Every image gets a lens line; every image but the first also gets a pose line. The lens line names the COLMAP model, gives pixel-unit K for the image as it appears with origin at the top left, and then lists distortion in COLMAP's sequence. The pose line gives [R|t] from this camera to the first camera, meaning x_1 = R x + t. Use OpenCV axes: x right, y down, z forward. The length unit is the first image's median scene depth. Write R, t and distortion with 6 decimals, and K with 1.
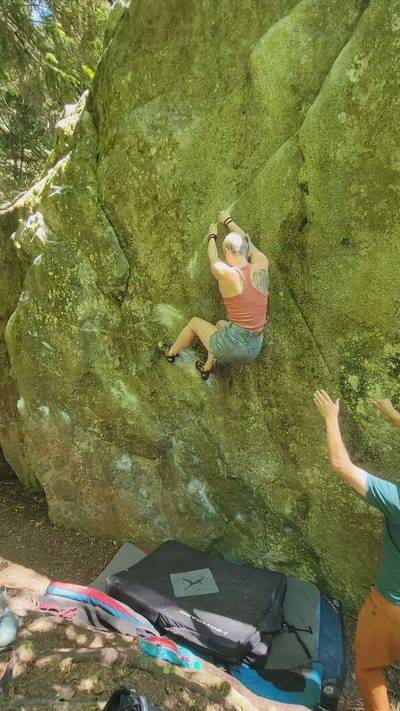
lens RADIAL K [[346.0, 0, 191.3], [0, 346.0, 355.1], [0, 0, 1]] dist [0.010220, -0.007362]
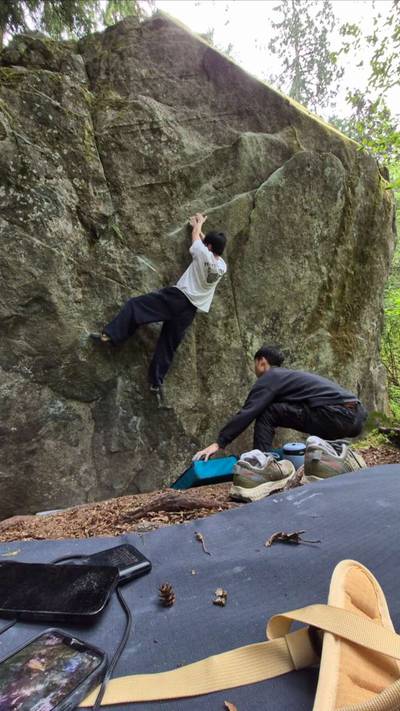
lens RADIAL K [[279.3, 0, 195.1], [0, 279.3, 355.5], [0, 0, 1]] dist [-0.002161, -0.009174]
pose [[0.586878, 0.132466, 0.798766, -0.663660], [-0.023115, 0.988865, -0.147009, 0.312995], [-0.809345, 0.067813, 0.583405, 0.314862]]
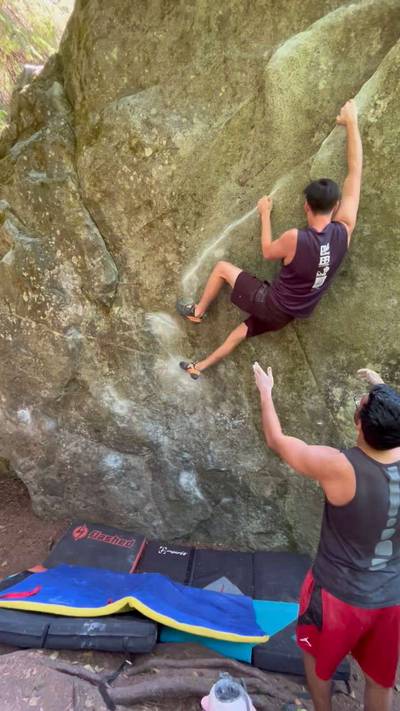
lens RADIAL K [[331.3, 0, 201.7], [0, 331.3, 354.9], [0, 0, 1]] dist [-0.003182, 0.000382]
pose [[0.980917, -0.029107, 0.192234, -0.135110], [0.000463, 0.989078, 0.147394, -0.165711], [-0.194424, -0.144493, 0.970217, 0.045936]]
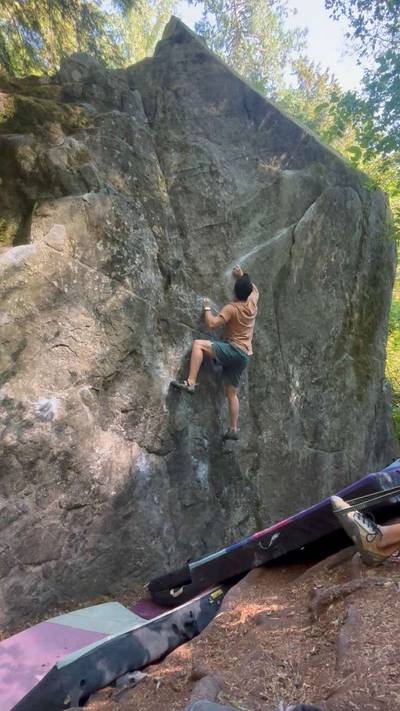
lens RADIAL K [[372.6, 0, 200.6], [0, 372.6, 358.3], [0, 0, 1]] dist [0.049952, -0.068654]
pose [[0.393462, 0.138084, 0.908912, -1.147018], [0.081126, 0.979584, -0.183940, 0.268859], [-0.915754, 0.146109, 0.374227, 0.565101]]
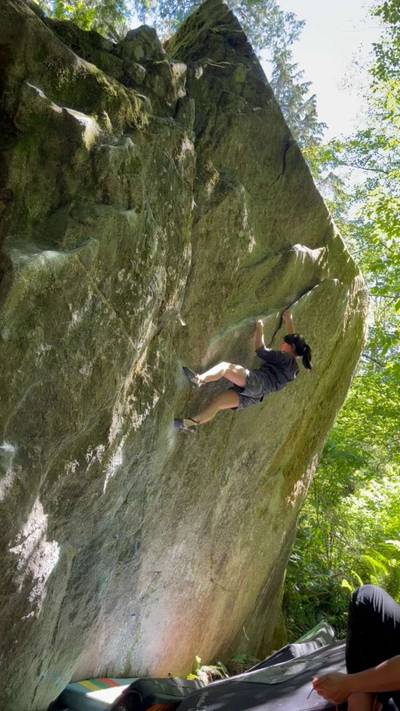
lens RADIAL K [[601.5, 0, 223.2], [0, 601.5, 372.7], [0, 0, 1]] dist [0.002359, -0.001275]
pose [[-0.043925, 0.273696, 0.960813, -1.539080], [-0.149928, 0.949043, -0.277198, 0.290070], [-0.987721, -0.156228, -0.000652, 0.866315]]
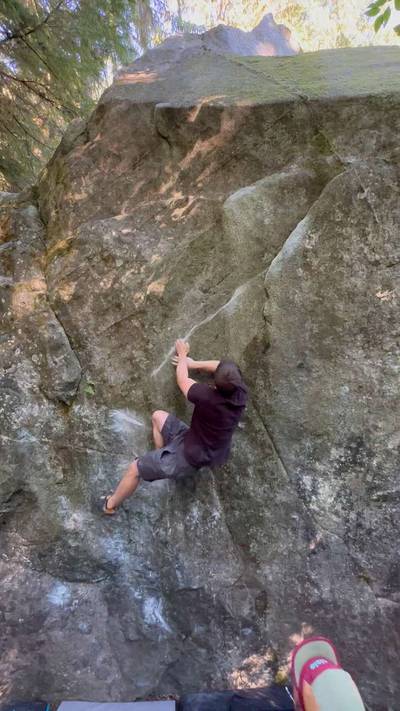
lens RADIAL K [[331.3, 0, 201.7], [0, 331.3, 354.9], [0, 0, 1]] dist [-0.003182, 0.000382]
pose [[0.926797, 0.016472, 0.375201, -0.213427], [0.040497, 0.988829, -0.143445, -0.154307], [-0.373372, 0.148139, 0.915777, 0.059992]]
